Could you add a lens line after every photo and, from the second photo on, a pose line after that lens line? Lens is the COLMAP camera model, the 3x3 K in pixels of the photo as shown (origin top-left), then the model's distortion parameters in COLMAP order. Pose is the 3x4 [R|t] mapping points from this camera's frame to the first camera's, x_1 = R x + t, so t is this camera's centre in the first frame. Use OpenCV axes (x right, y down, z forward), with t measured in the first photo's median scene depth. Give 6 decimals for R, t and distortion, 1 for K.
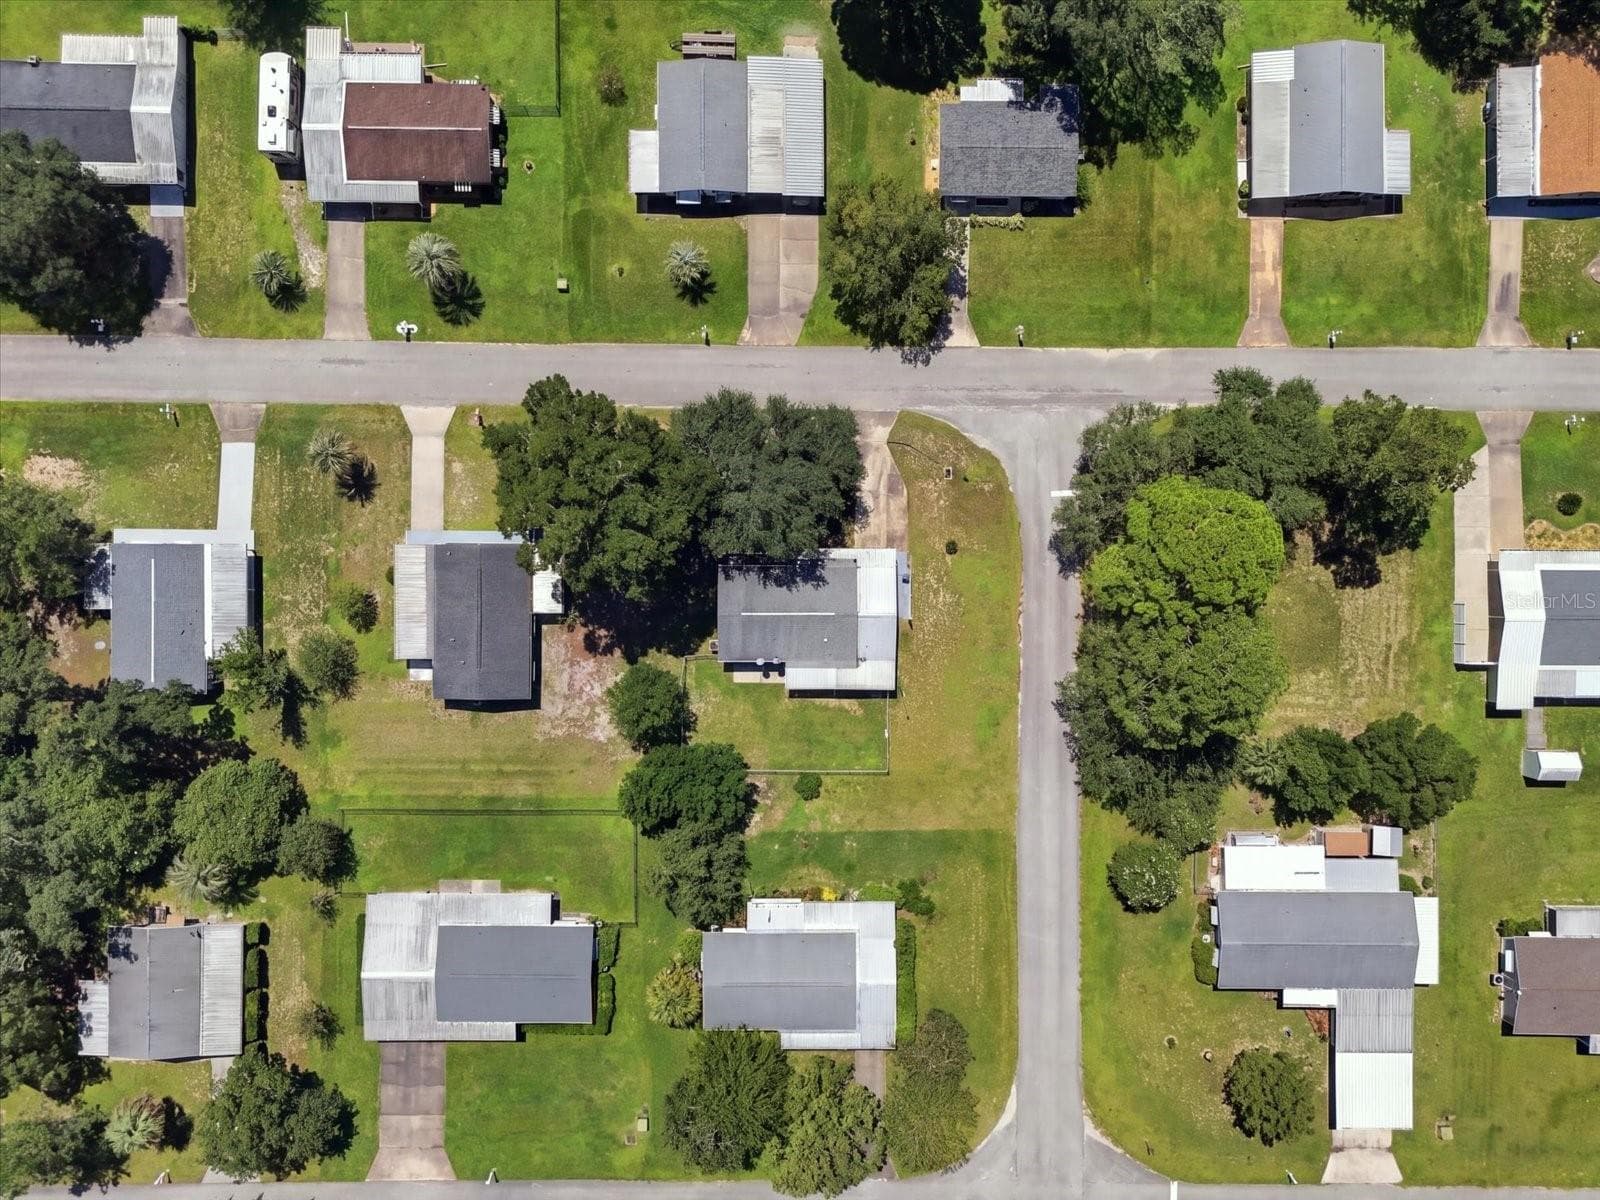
lens RADIAL K [[1188.0, 0, 800.0], [0, 1188.0, 600.0], [0, 0, 1]] dist [0.081542, -0.083755]
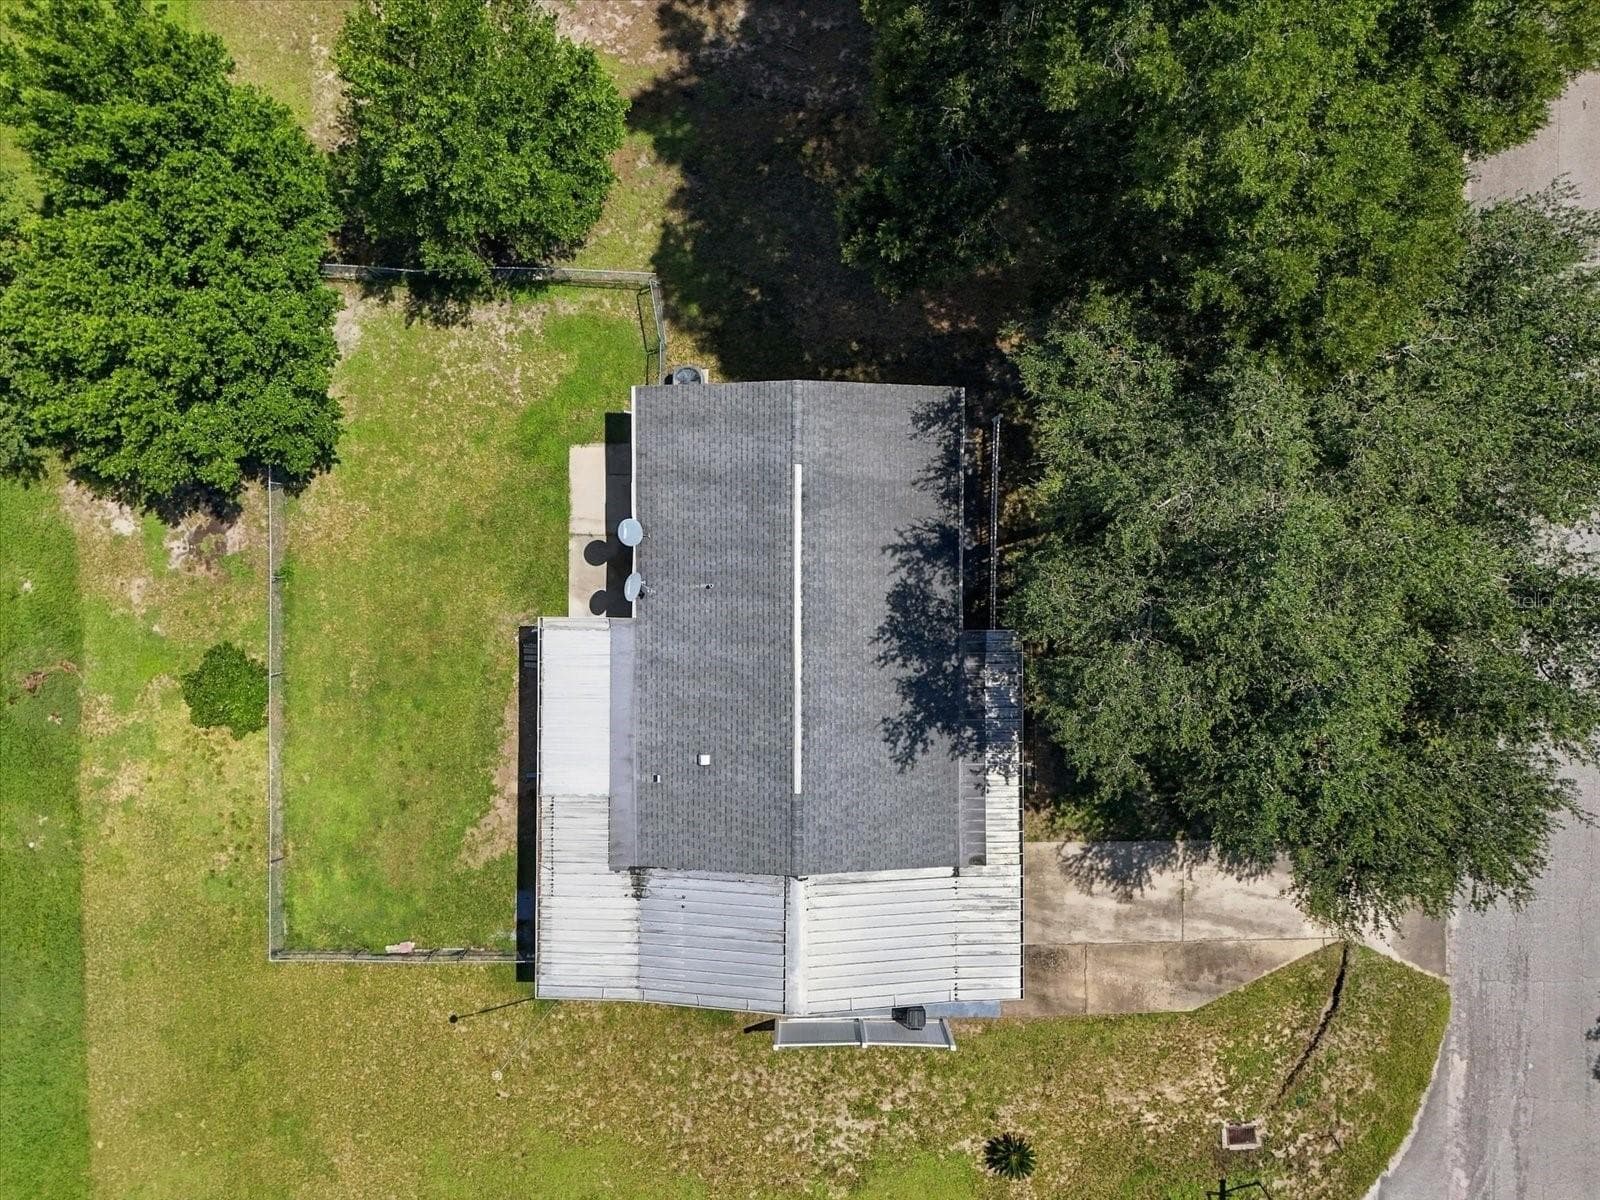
lens RADIAL K [[1188.0, 0, 800.0], [0, 1188.0, 600.0], [0, 0, 1]] dist [0.081542, -0.083755]
pose [[-0.001441, 0.999873, 0.015886, -0.021193], [-0.999923, -0.001636, 0.012274, 0.006632], [0.012298, -0.015867, 0.999798, 0.696398]]
